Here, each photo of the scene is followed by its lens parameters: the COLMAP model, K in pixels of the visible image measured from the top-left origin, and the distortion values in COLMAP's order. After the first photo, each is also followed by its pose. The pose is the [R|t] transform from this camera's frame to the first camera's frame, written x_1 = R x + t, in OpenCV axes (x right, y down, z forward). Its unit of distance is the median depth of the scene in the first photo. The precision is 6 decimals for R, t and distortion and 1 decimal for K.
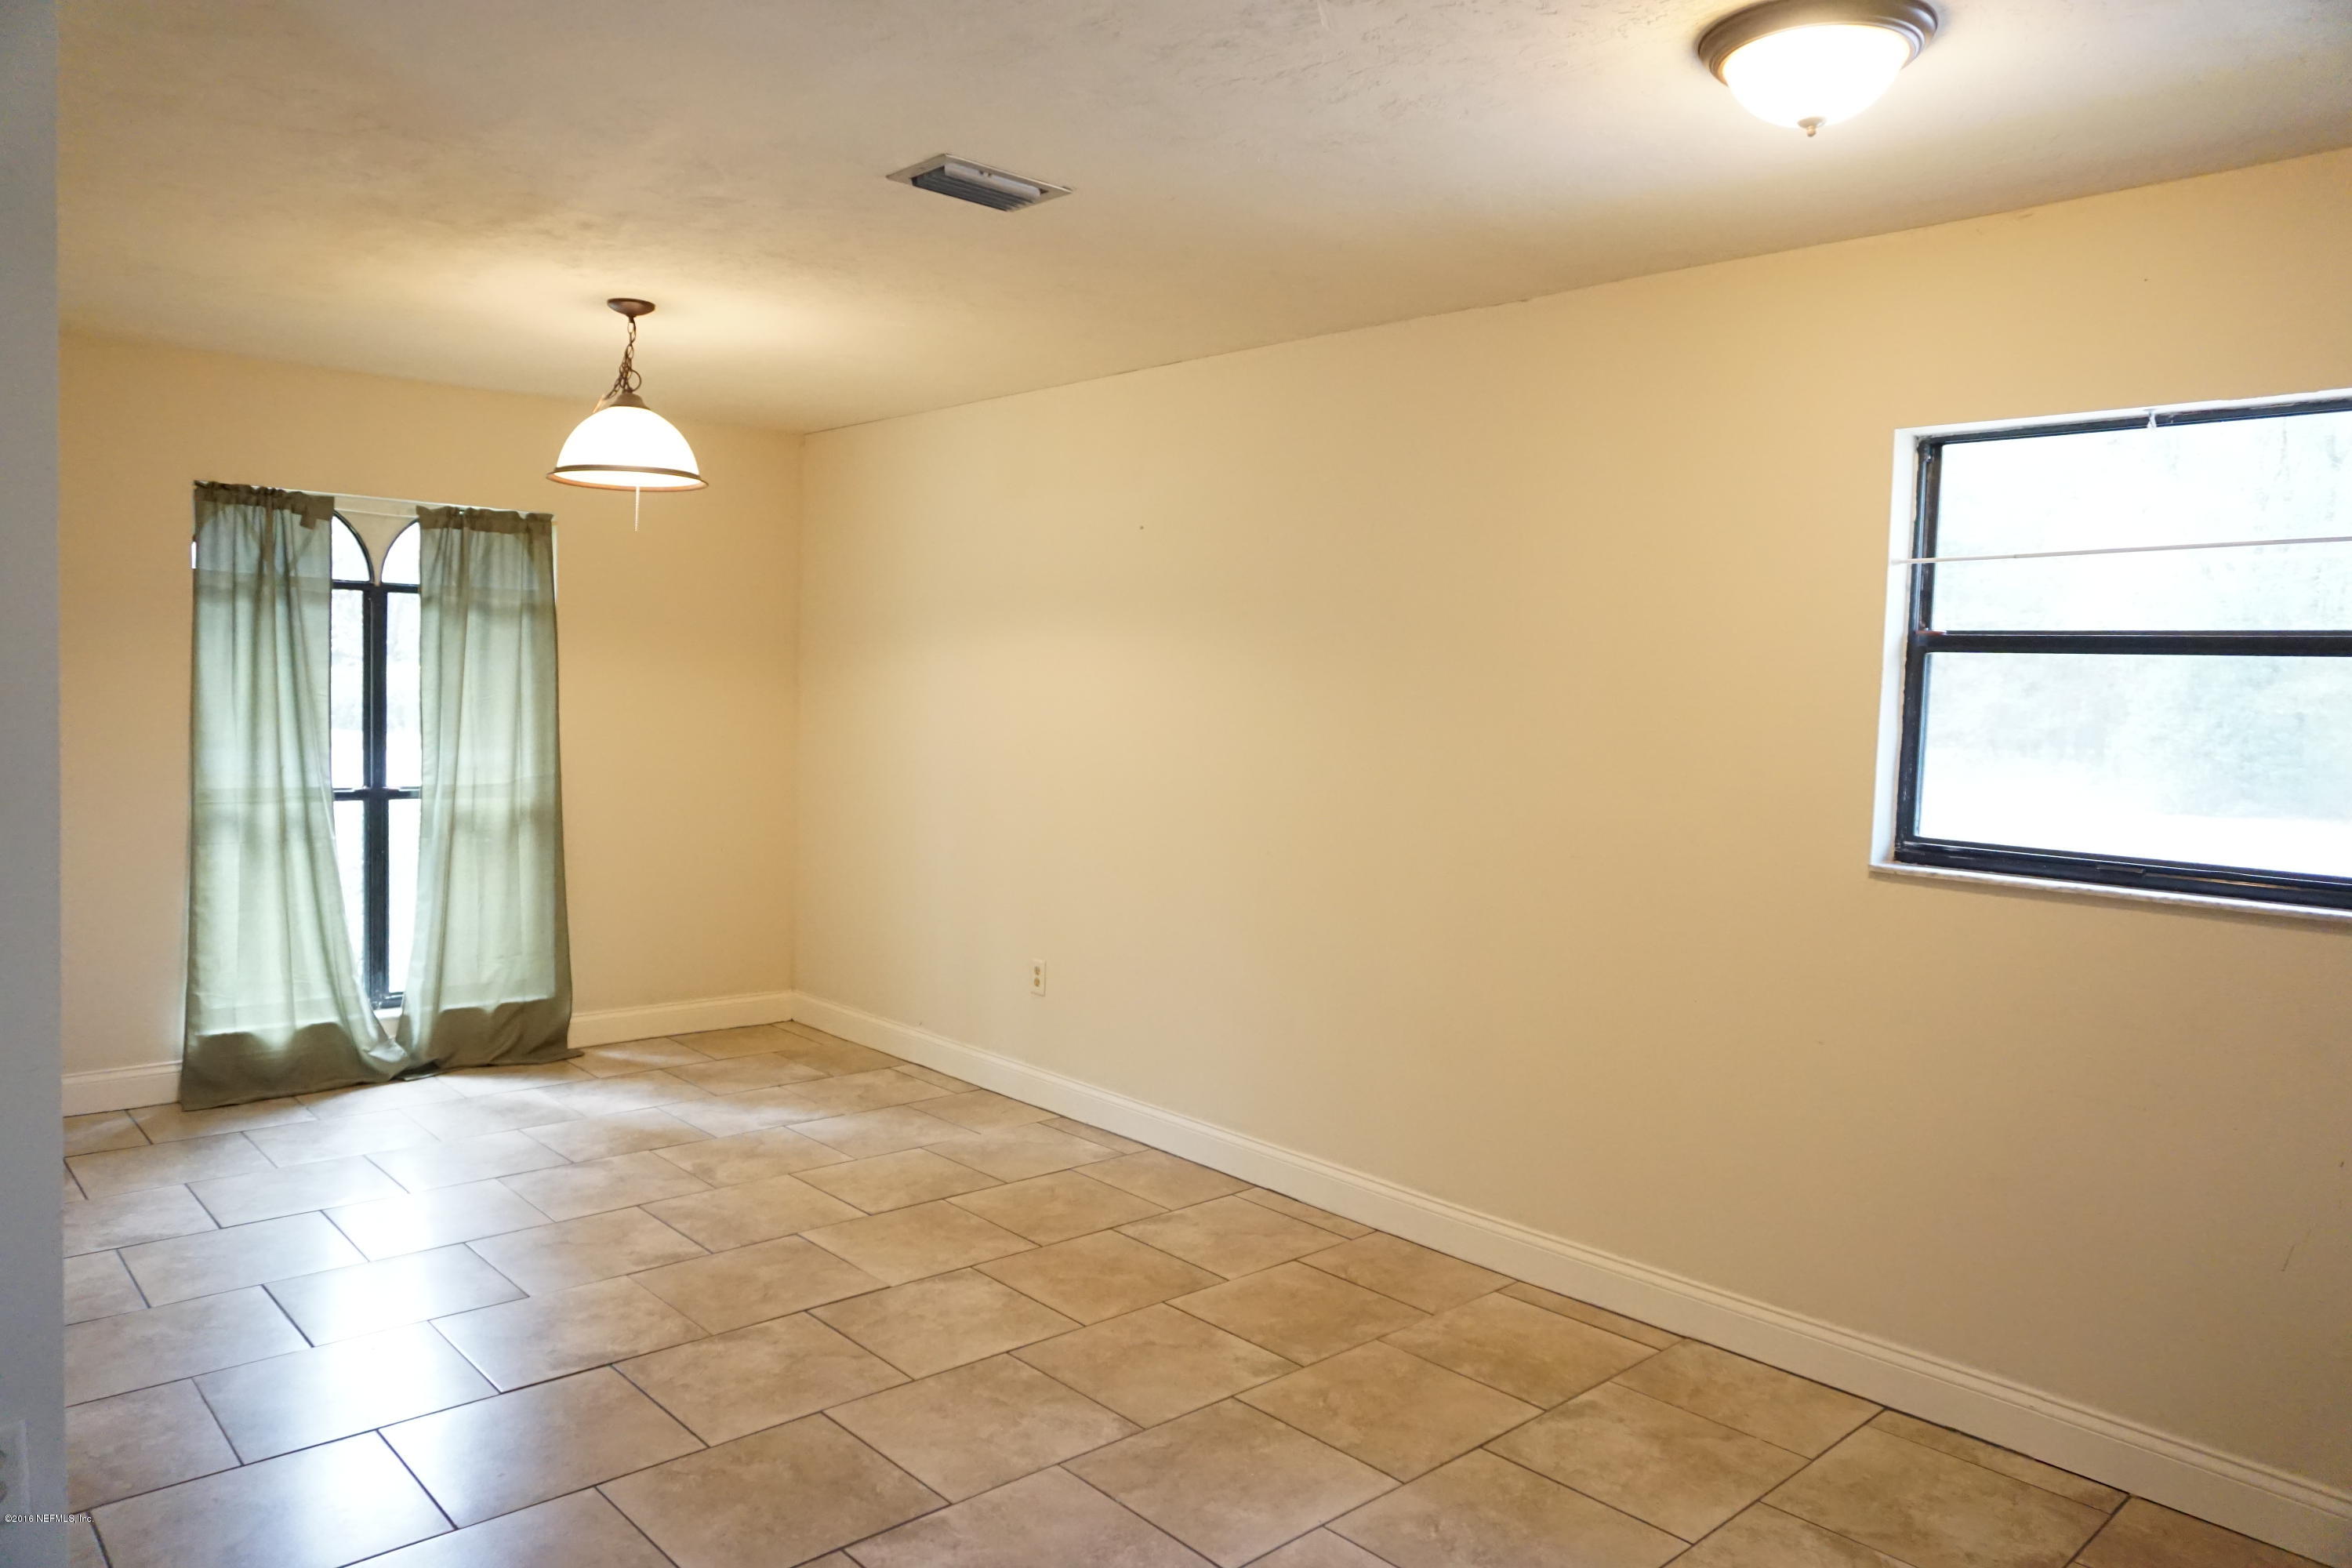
lens RADIAL K [[1569.2, 0, 1175.5], [0, 1569.2, 776.2], [0, 0, 1]] dist [-0.052191, 0.042577]
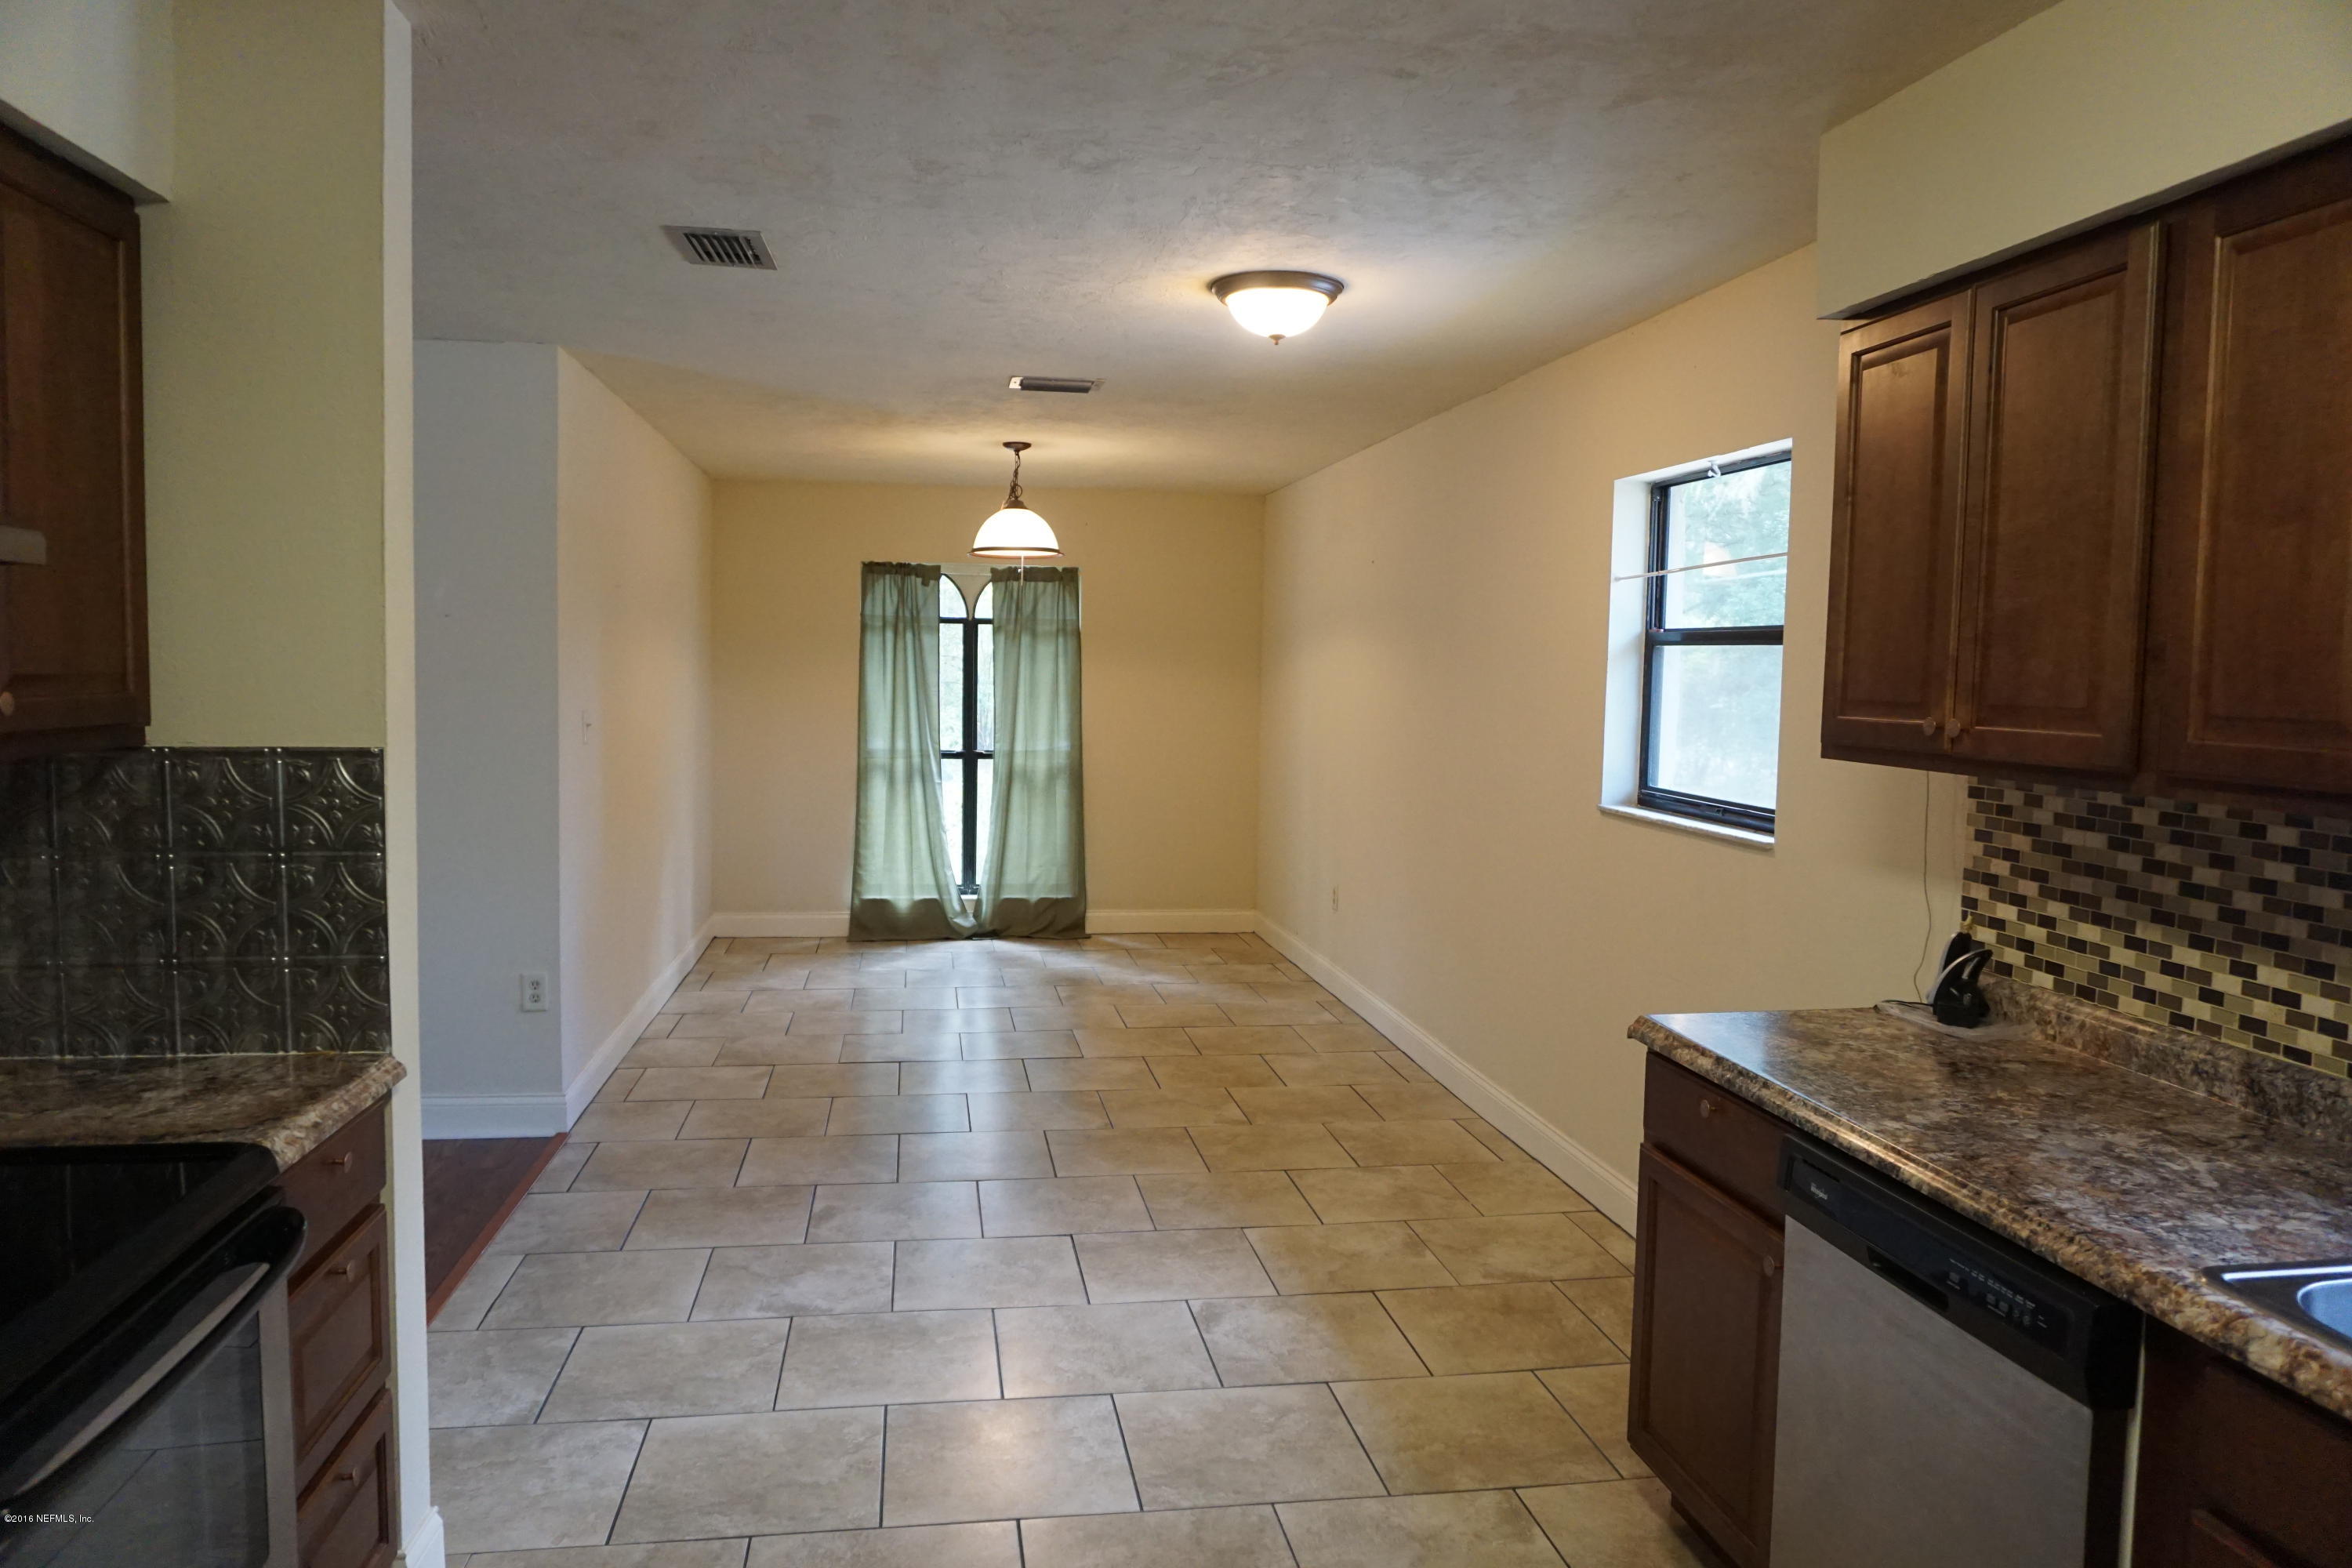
lens RADIAL K [[1586.7, 0, 1175.6], [0, 1586.7, 783.9], [0, 0, 1]] dist [-0.034173, 0.005123]
pose [[0.832949, 0.024573, -0.552804, 0.550104], [-0.022494, 0.999691, 0.010546, 0.019723], [0.552893, 0.003650, 0.833244, -0.210042]]
